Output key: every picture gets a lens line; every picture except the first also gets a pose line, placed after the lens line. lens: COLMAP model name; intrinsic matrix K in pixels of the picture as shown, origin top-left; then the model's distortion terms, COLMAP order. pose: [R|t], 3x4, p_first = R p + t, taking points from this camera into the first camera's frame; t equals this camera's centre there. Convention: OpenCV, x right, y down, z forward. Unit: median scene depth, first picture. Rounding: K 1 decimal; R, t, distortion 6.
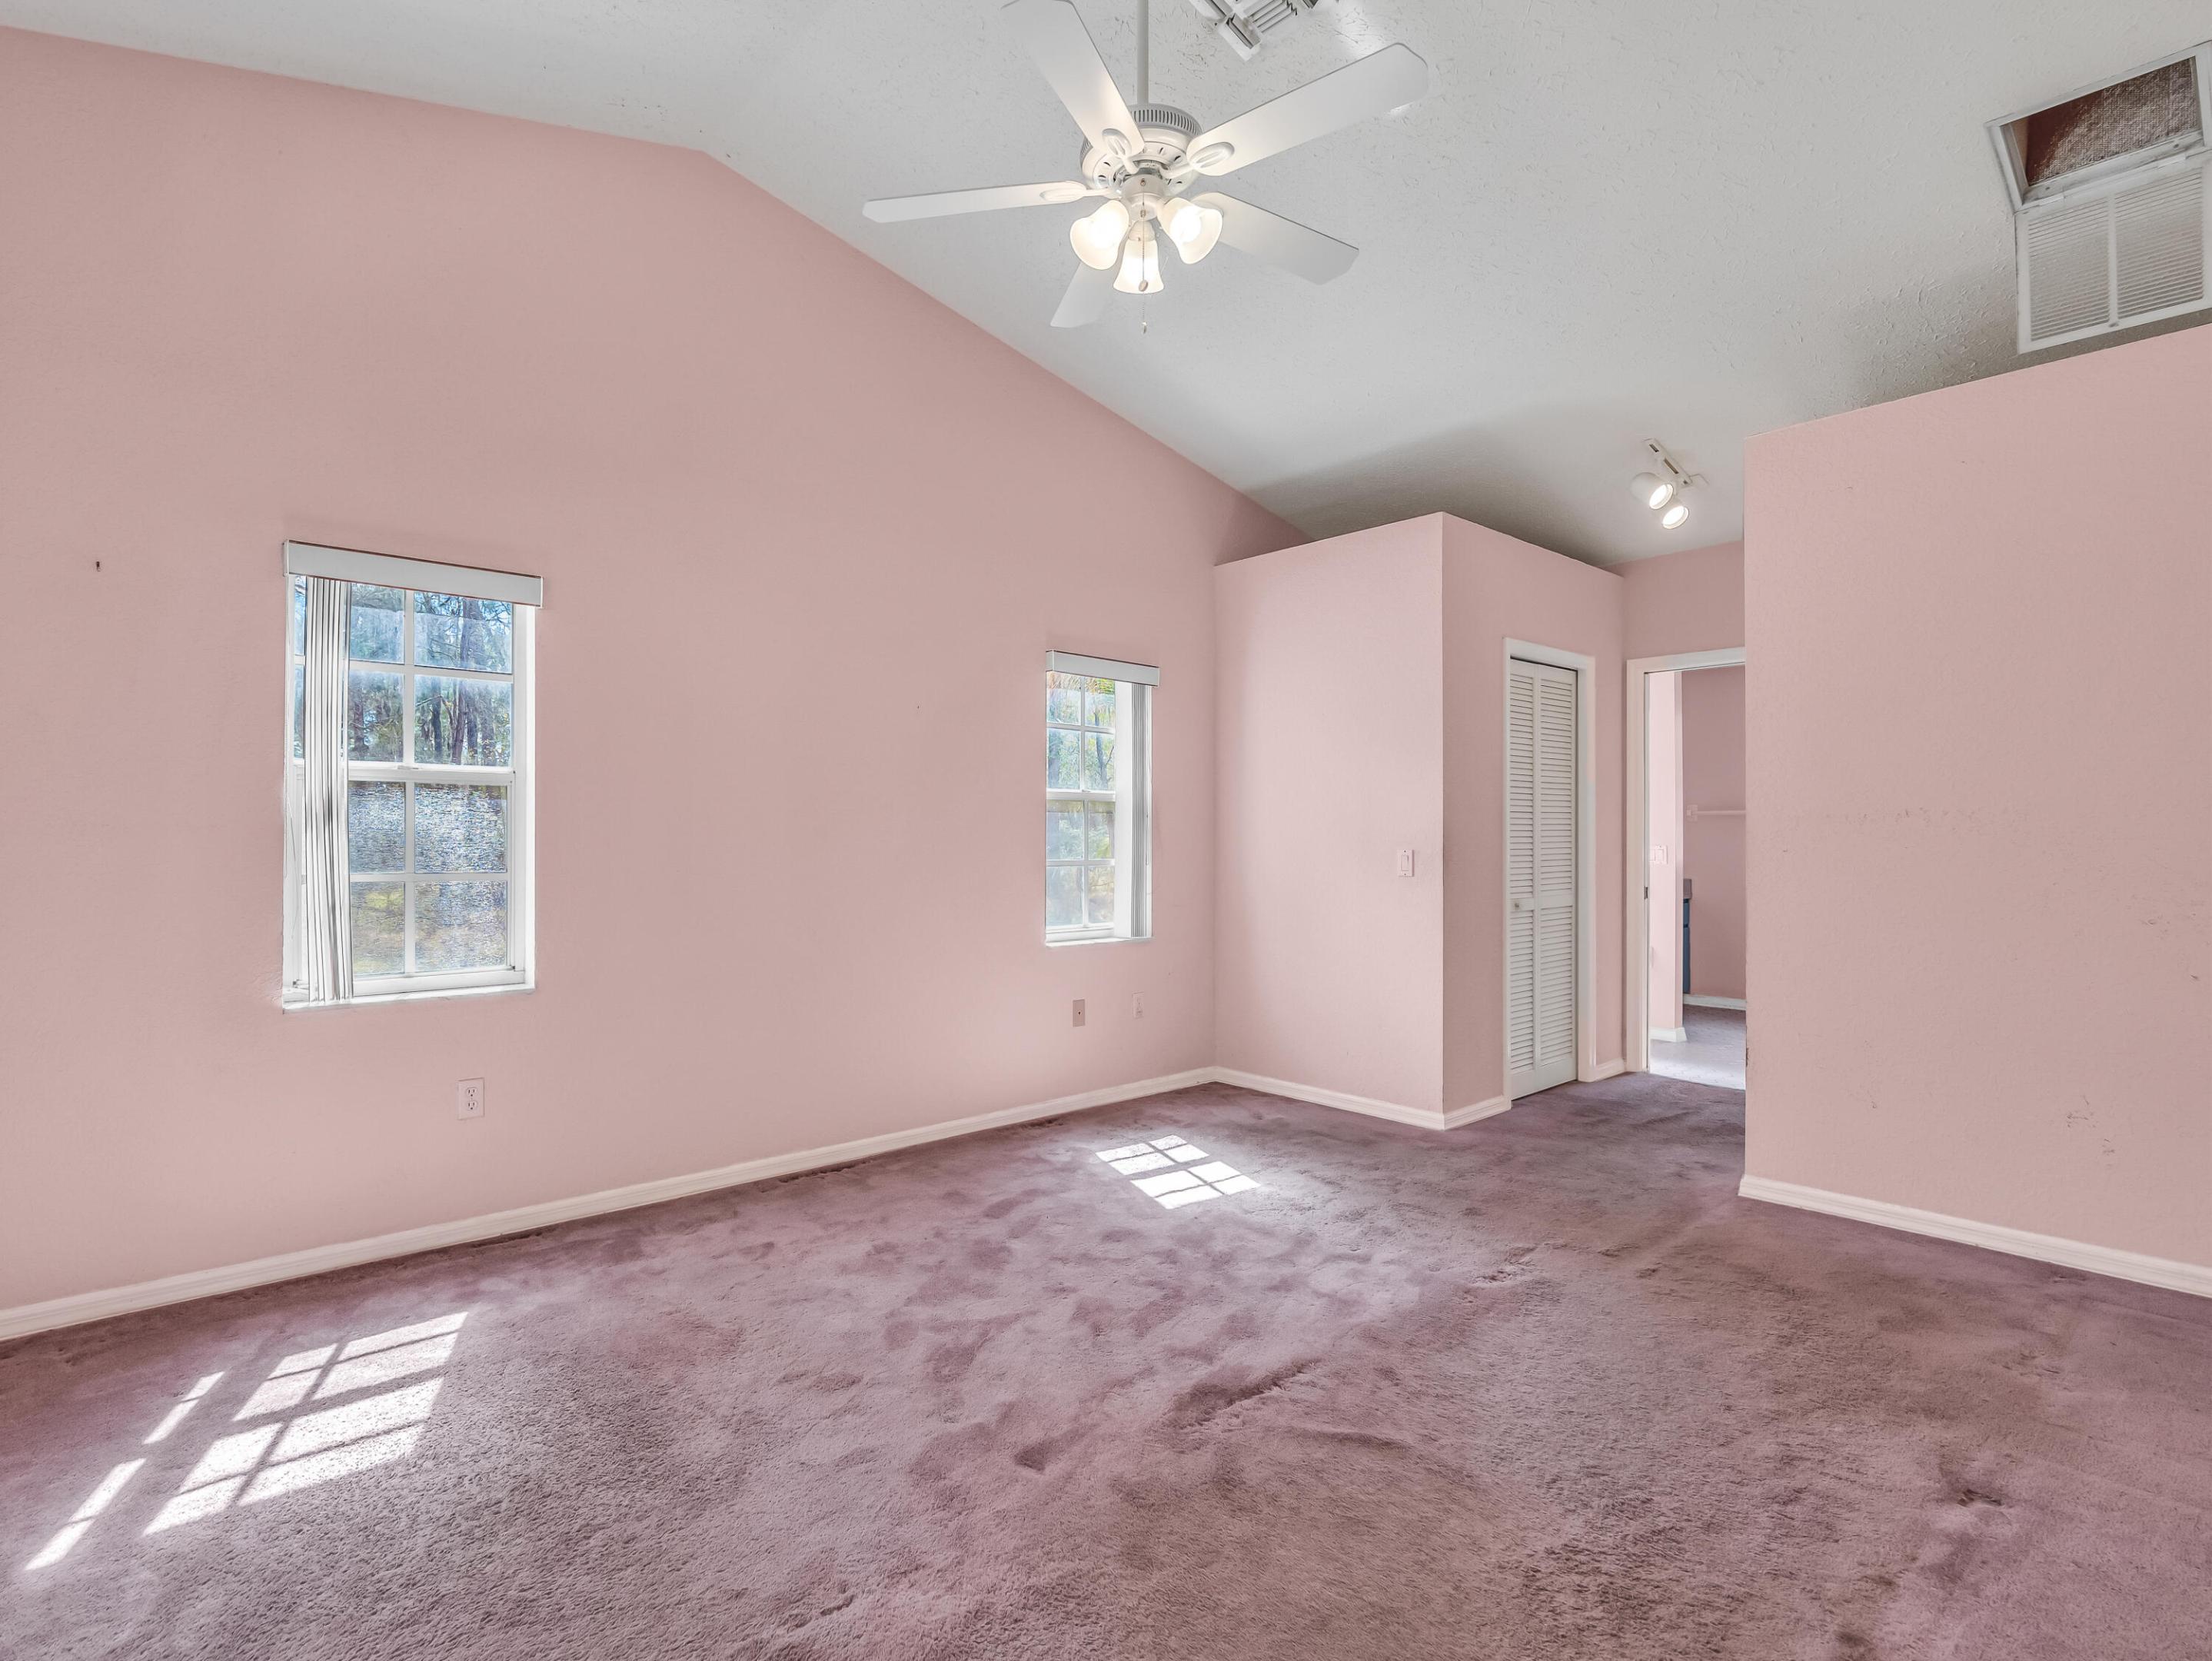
lens RADIAL K [[1069.5, 0, 1105.7], [0, 1069.5, 843.2], [0, 0, 1]] dist [0.001231, 0.000000]
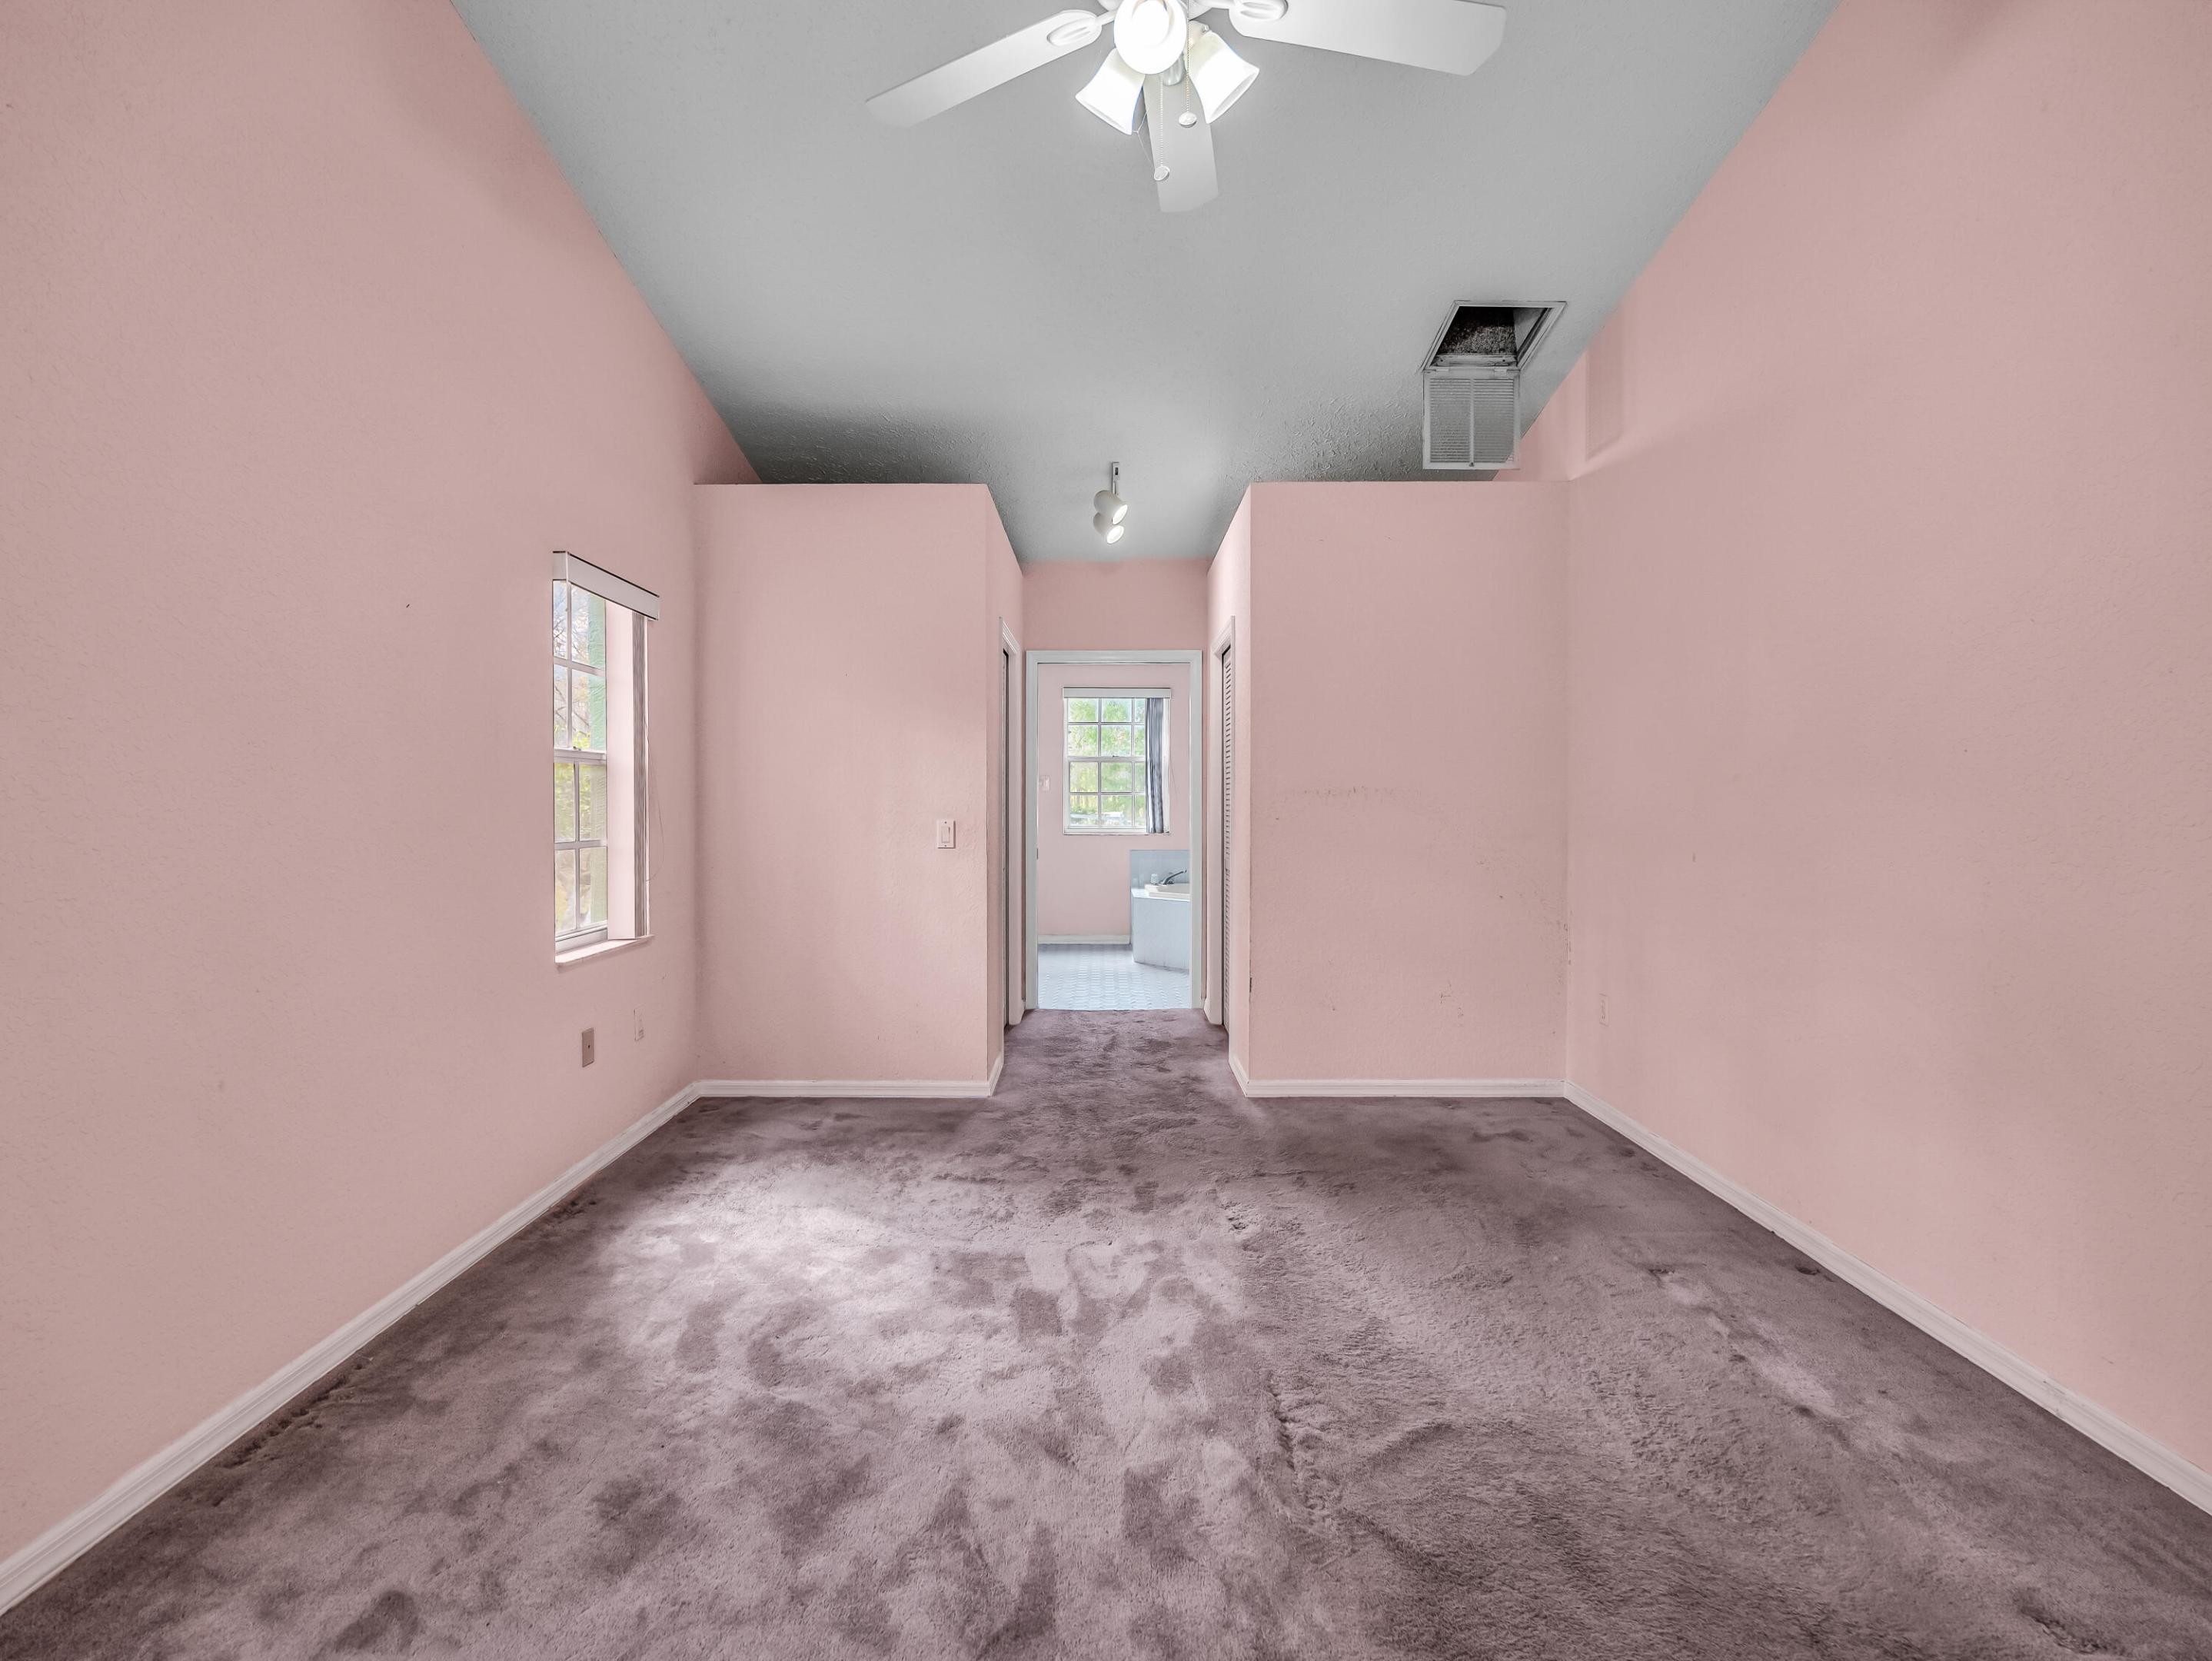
lens RADIAL K [[976.7, 0, 1107.8], [0, 976.7, 825.4], [0, 0, 1]] dist [-0.009803, 0.000330]
pose [[0.687761, -0.018153, 0.725710, -0.346085], [0.004288, 0.999771, 0.020944, -0.009902], [-0.725925, -0.011293, 0.687681, 0.359309]]
